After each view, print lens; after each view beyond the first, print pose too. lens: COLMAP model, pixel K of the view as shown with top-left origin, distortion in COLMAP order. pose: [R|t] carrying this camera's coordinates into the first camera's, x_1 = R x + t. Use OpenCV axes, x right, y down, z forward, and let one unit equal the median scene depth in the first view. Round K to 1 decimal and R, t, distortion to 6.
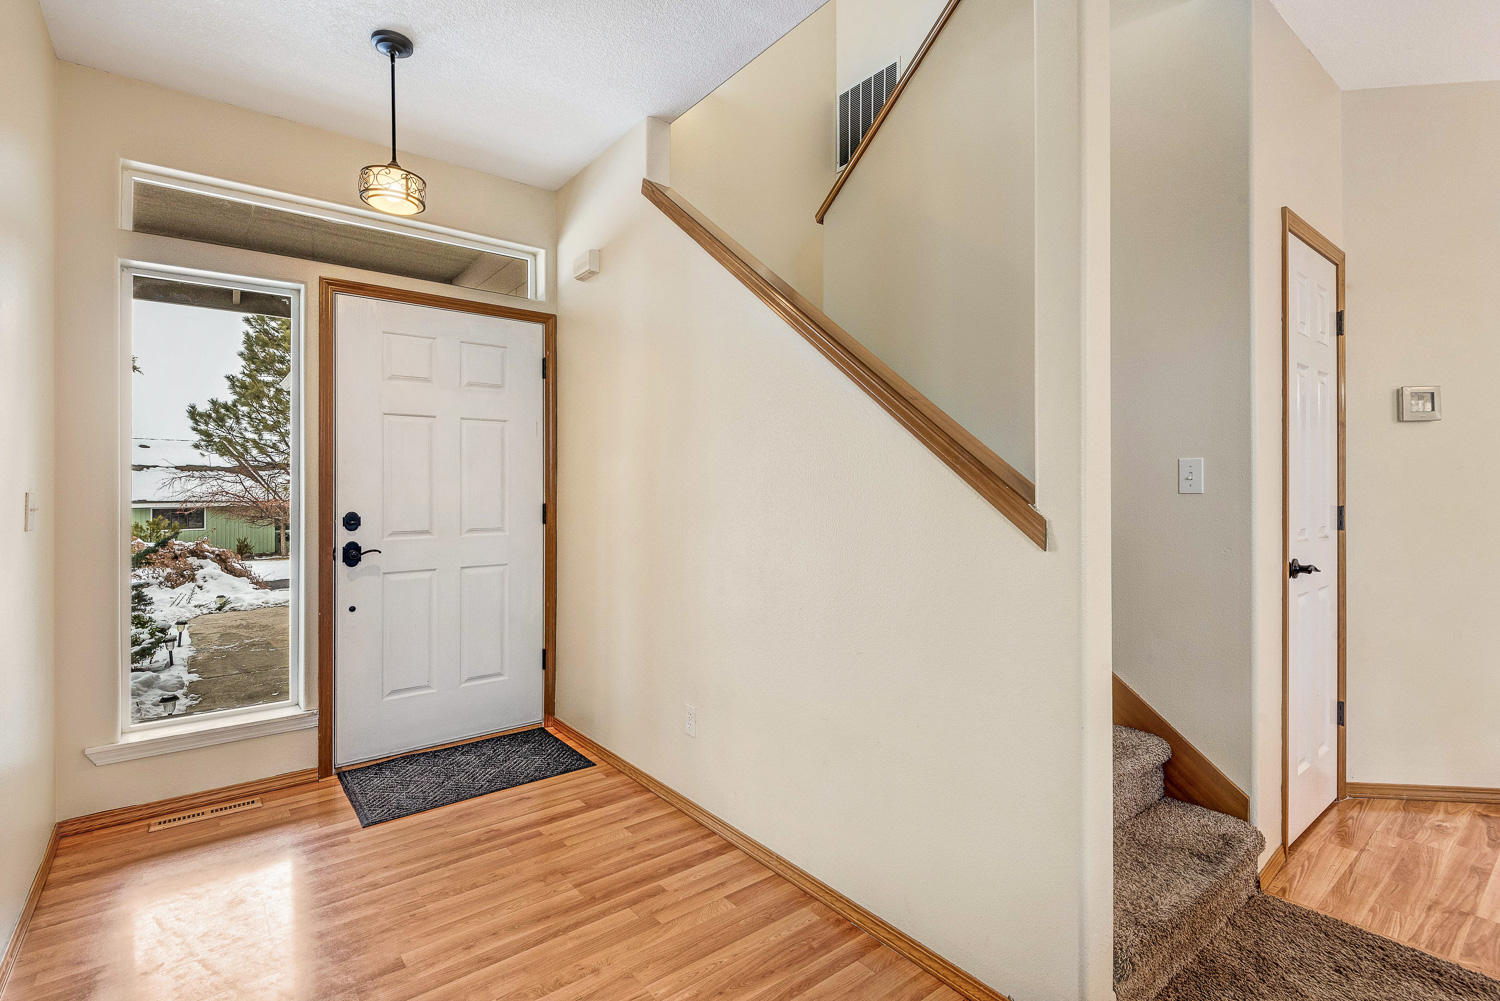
lens RADIAL K [[694.6, 0, 750.0], [0, 694.6, 500.5], [0, 0, 1]] dist [-0.001236, -0.000294]
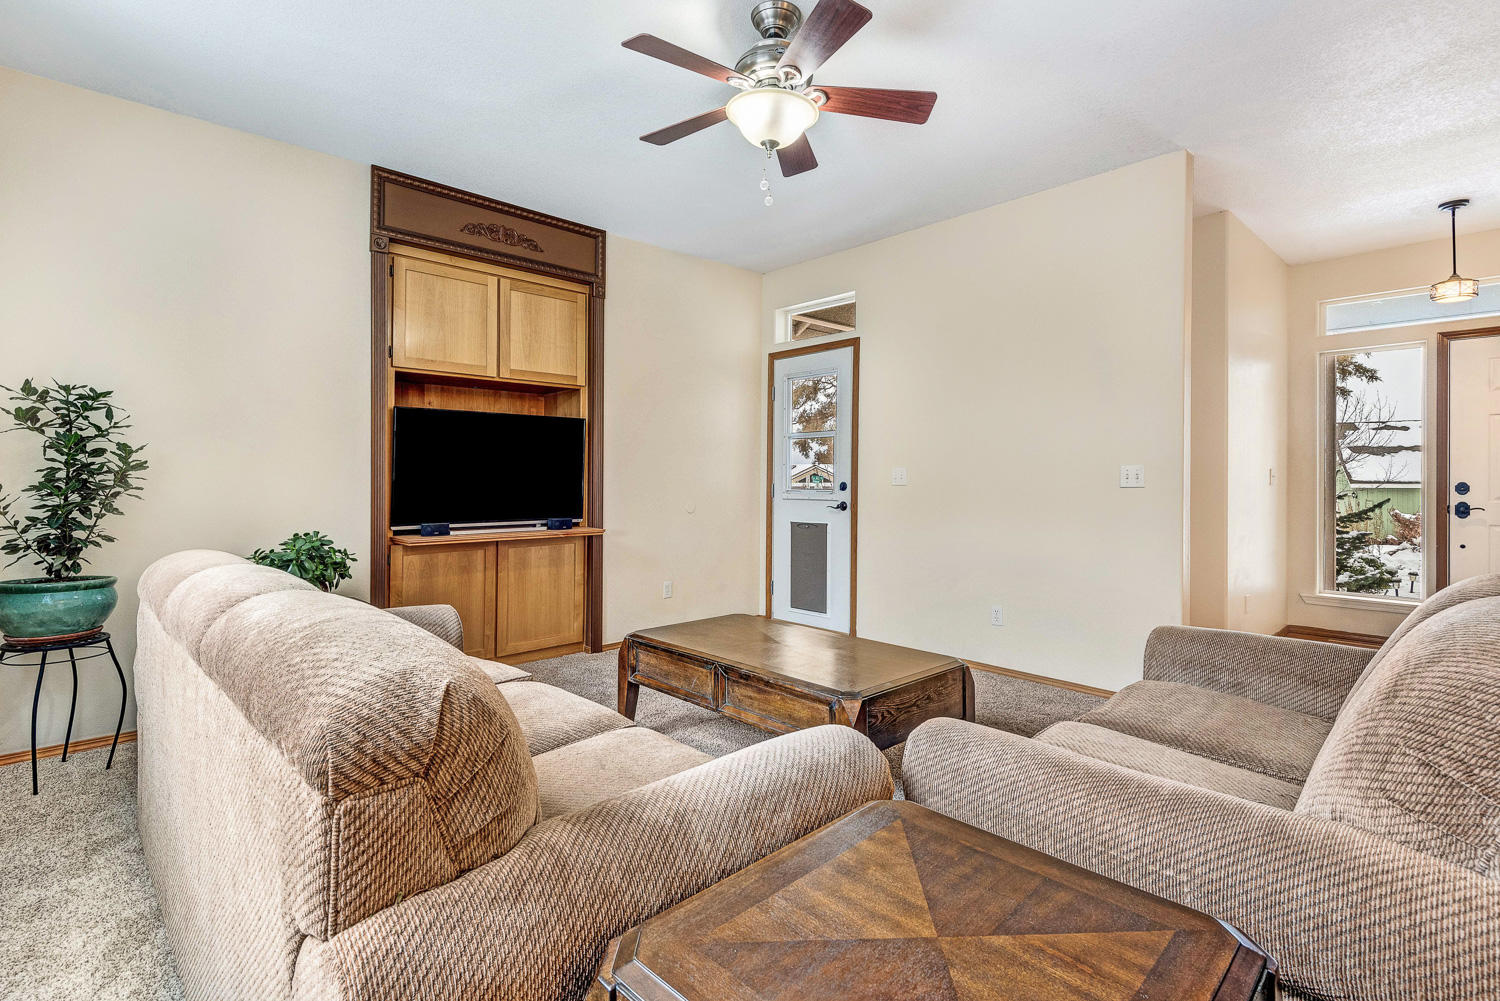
lens RADIAL K [[719.2, 0, 749.7], [0, 719.2, 457.2], [0, 0, 1]] dist [0.029561, -0.000690]
pose [[0.082934, -0.016454, -0.996419, 0.904057], [-0.013886, 0.999748, -0.017664, 0.012442], [0.996458, 0.015301, 0.082684, -0.682050]]
